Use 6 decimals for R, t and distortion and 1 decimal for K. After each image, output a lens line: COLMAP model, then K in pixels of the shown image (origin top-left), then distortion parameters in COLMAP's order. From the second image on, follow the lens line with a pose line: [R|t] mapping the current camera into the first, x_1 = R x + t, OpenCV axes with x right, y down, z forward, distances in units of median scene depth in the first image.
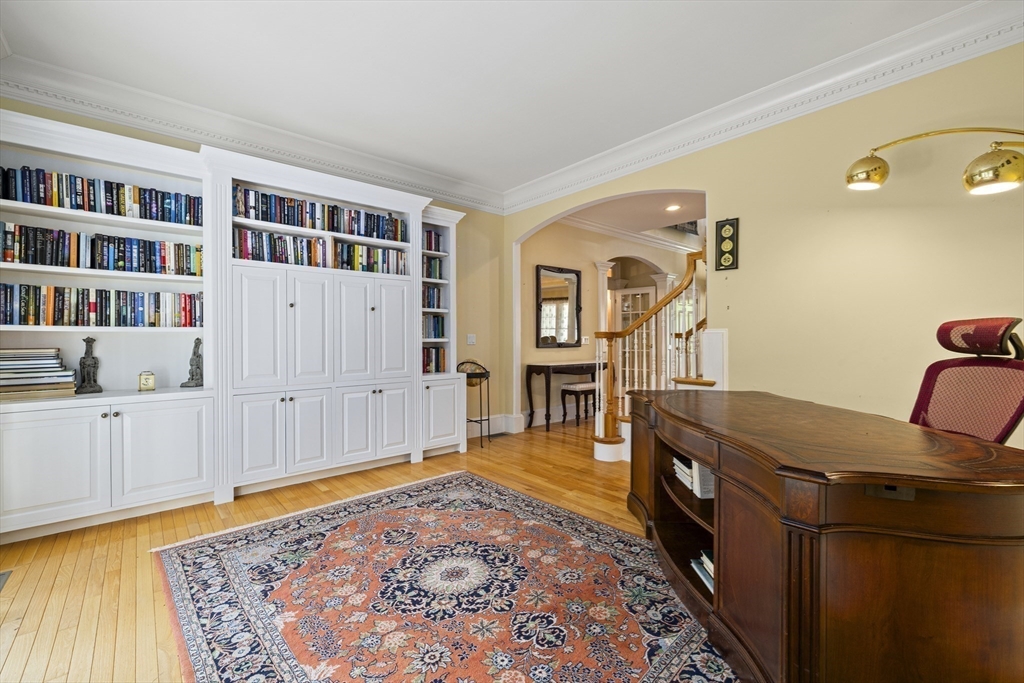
lens RADIAL K [[433.9, 0, 512.1], [0, 433.9, 340.9], [0, 0, 1]] dist [-0.000001, 0.000676]
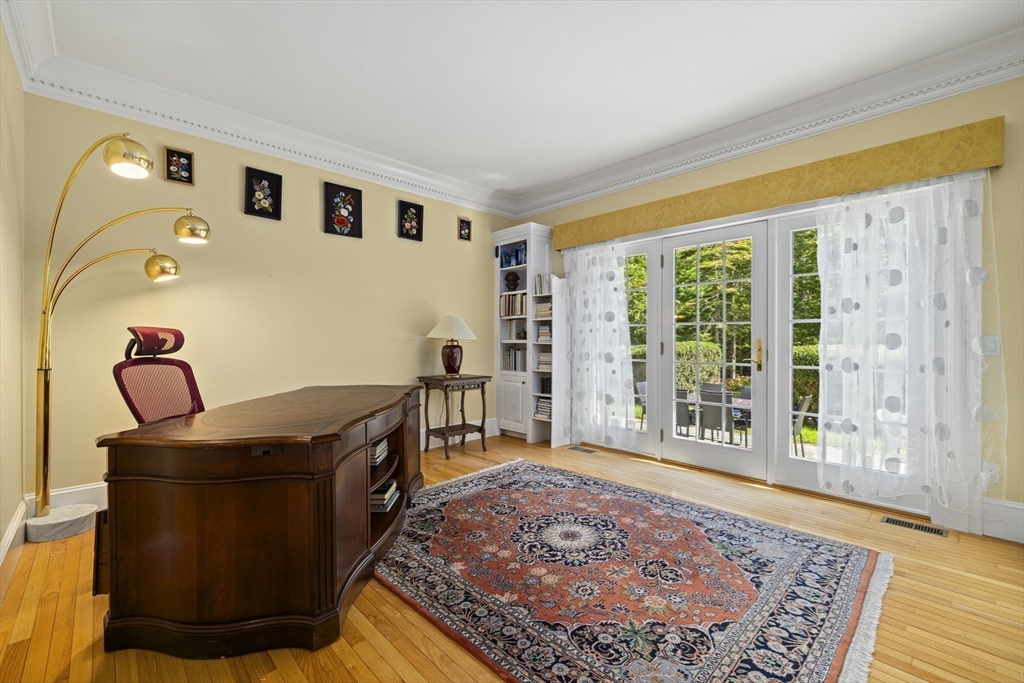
lens RADIAL K [[433.9, 0, 511.8], [0, 433.9, 340.1], [0, 0, 1]] dist [-0.000001, 0.000676]
pose [[-0.998907, 0.002167, -0.046686, 0.081977], [0.001937, 0.999986, 0.004978, -0.015834], [0.046696, 0.004882, -0.998897, 2.070507]]
